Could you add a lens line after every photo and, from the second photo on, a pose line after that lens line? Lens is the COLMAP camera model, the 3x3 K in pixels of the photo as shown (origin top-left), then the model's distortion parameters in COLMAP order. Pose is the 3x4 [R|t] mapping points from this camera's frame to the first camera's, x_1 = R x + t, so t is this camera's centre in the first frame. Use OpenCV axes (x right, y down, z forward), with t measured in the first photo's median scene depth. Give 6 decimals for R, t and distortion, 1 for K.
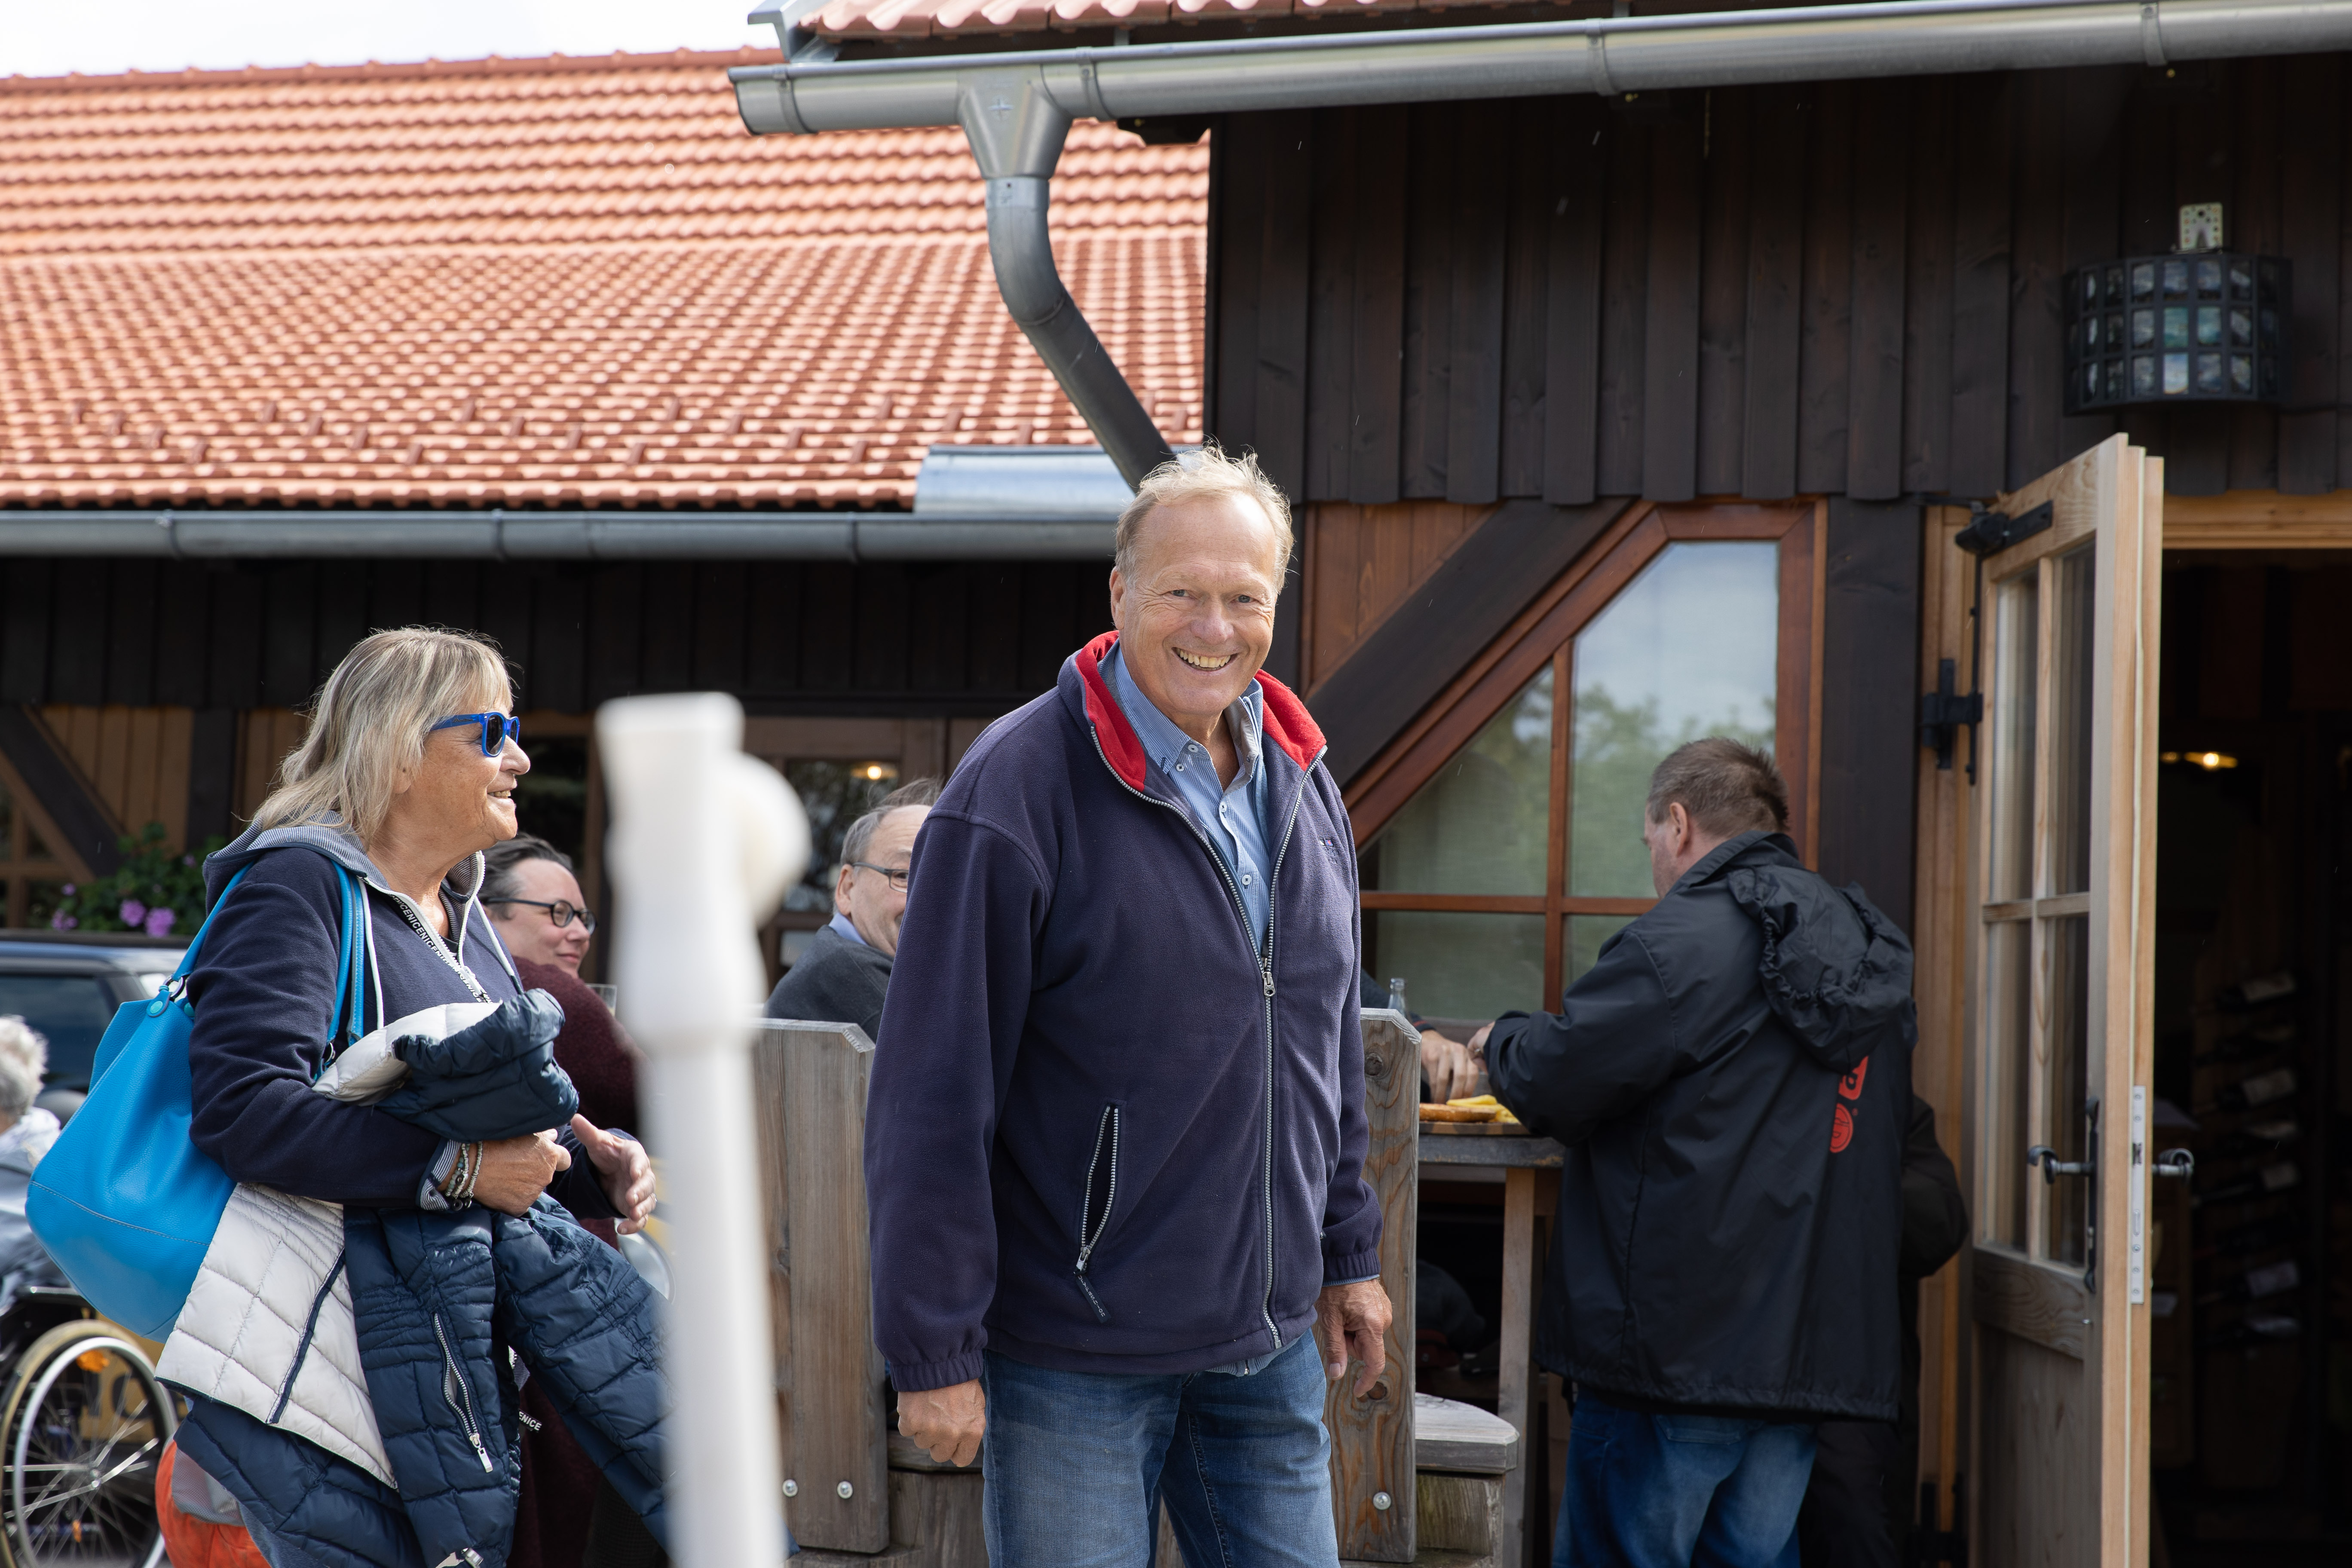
lens RADIAL K [[4898.8, 0, 1176.0], [0, 4898.8, 784.0], [0, 0, 1]] dist [-0.088352, 0.094914]
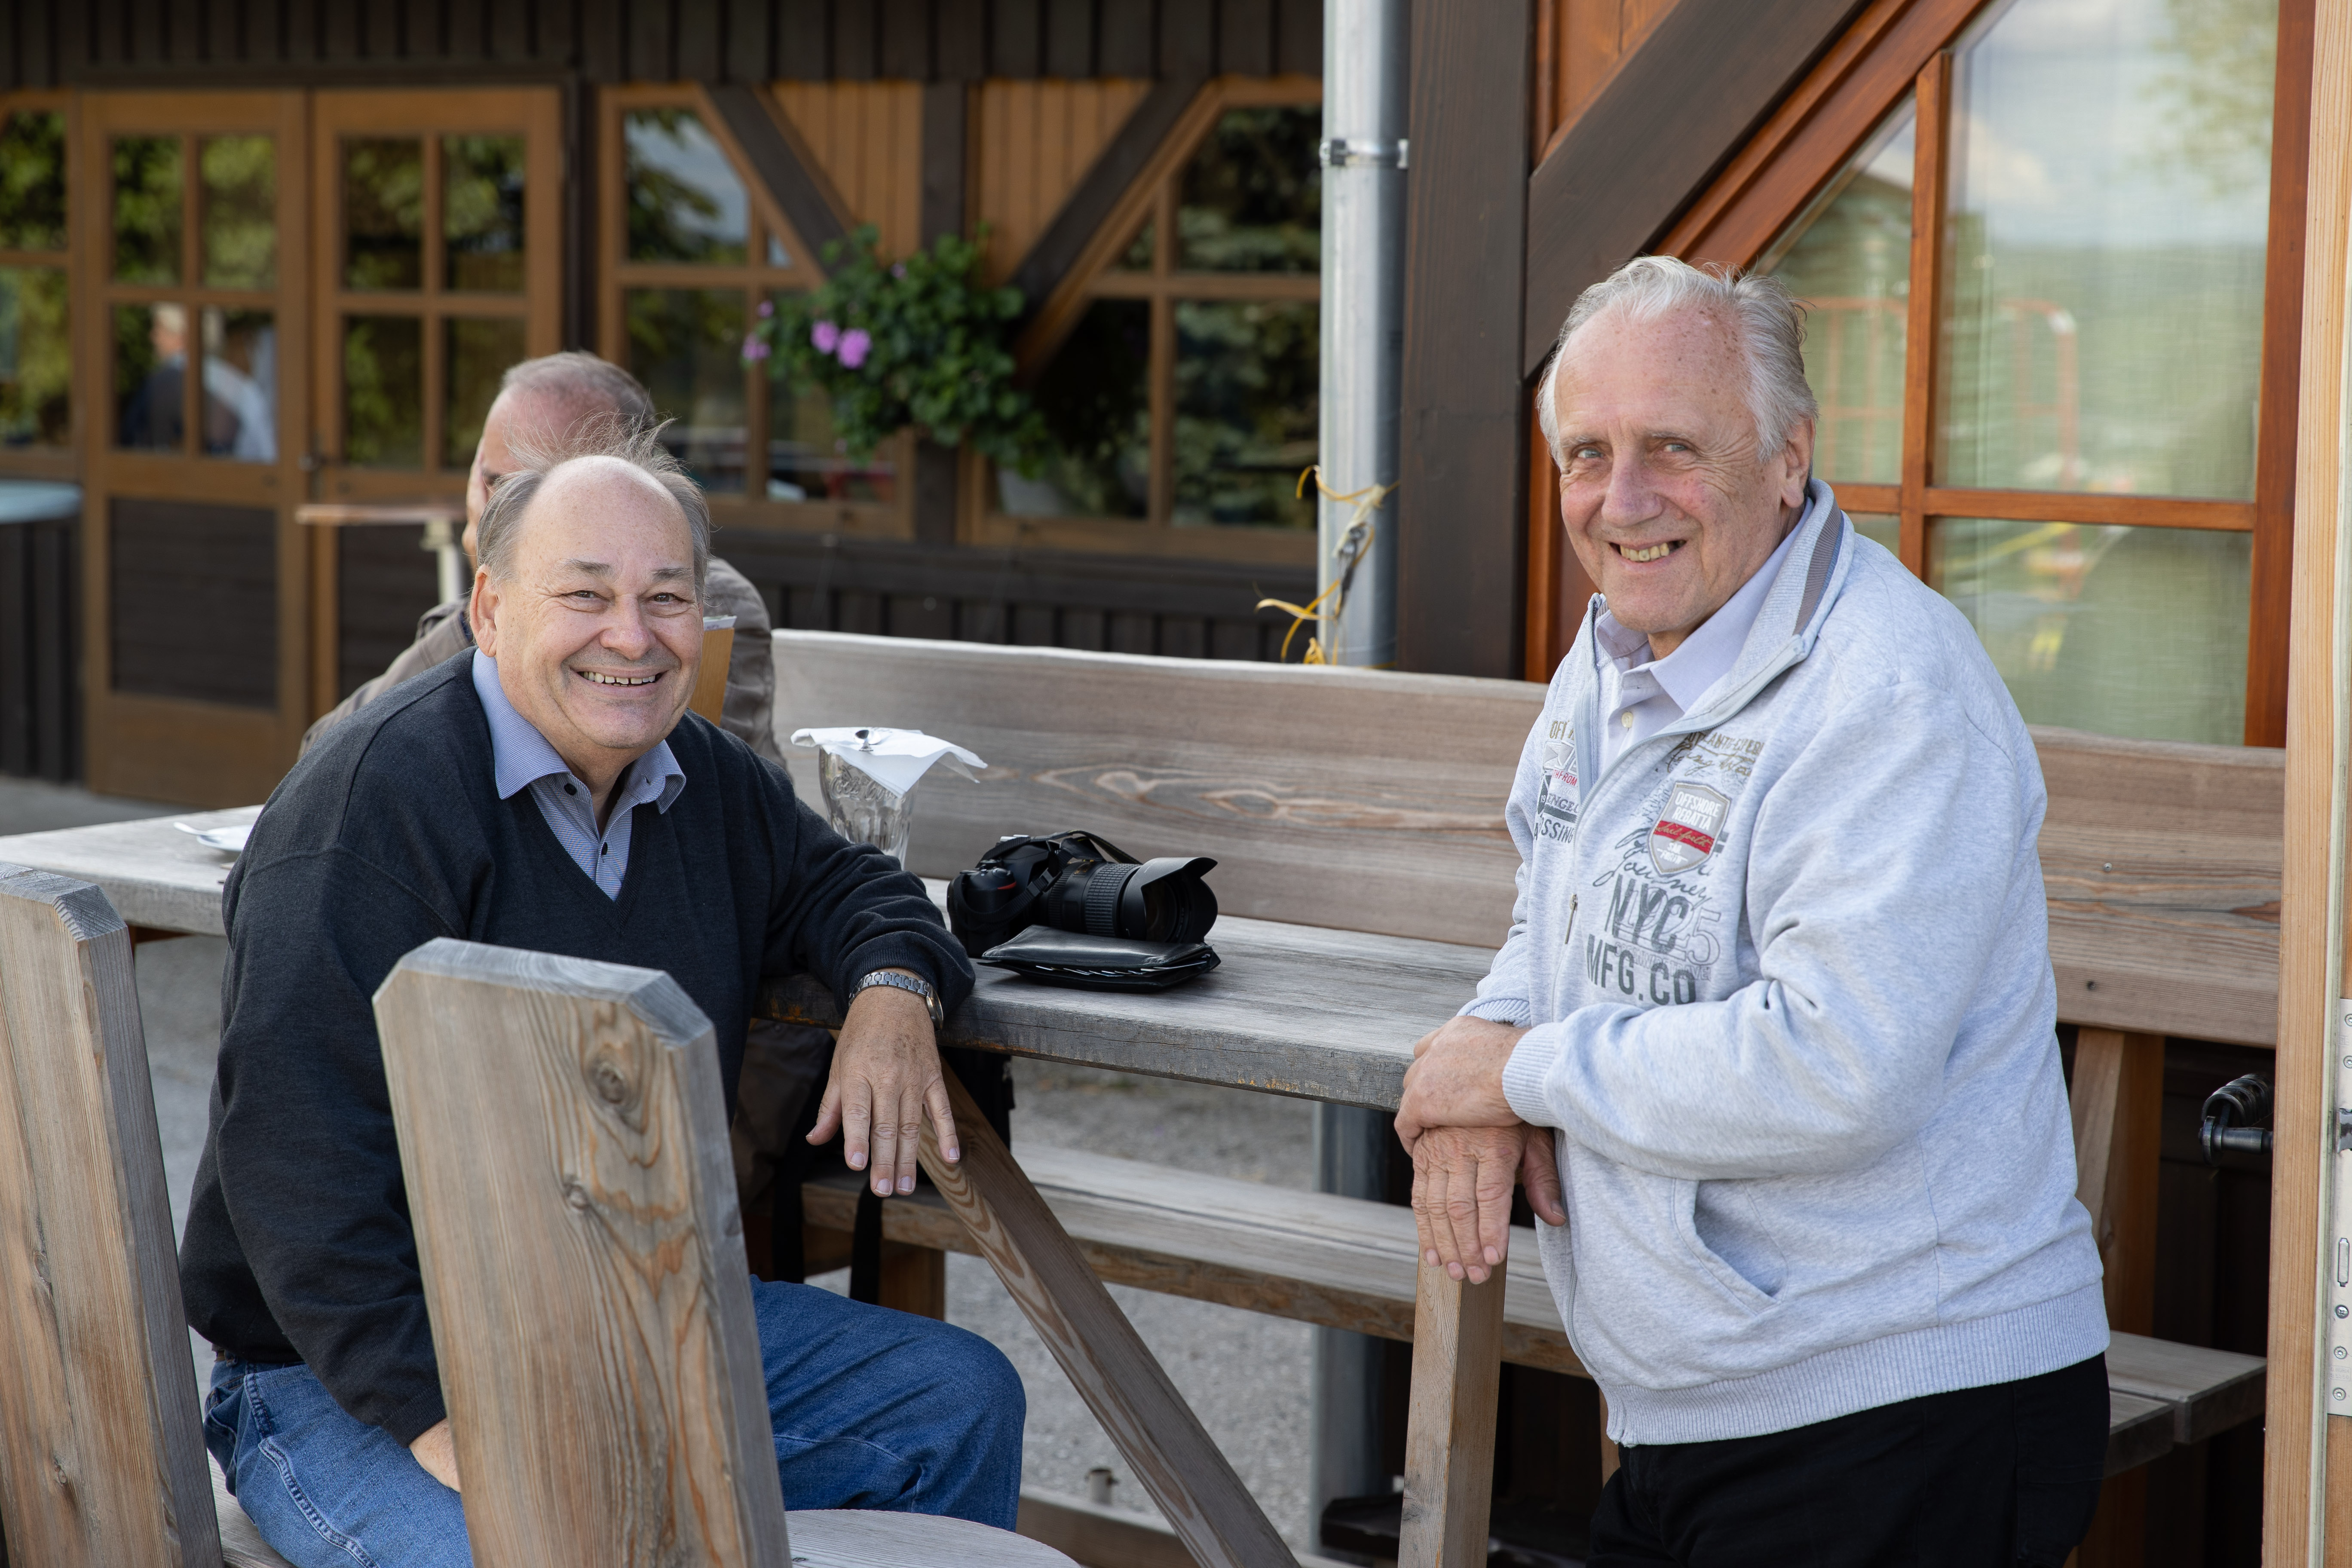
lens RADIAL K [[4898.8, 0, 1176.0], [0, 4898.8, 784.0], [0, 0, 1]] dist [-0.088352, 0.094914]
pose [[0.942567, 0.015262, -0.333668, 0.191754], [0.036945, 0.988062, 0.149559, -0.033756], [0.331967, -0.153297, 0.930751, 0.405559]]
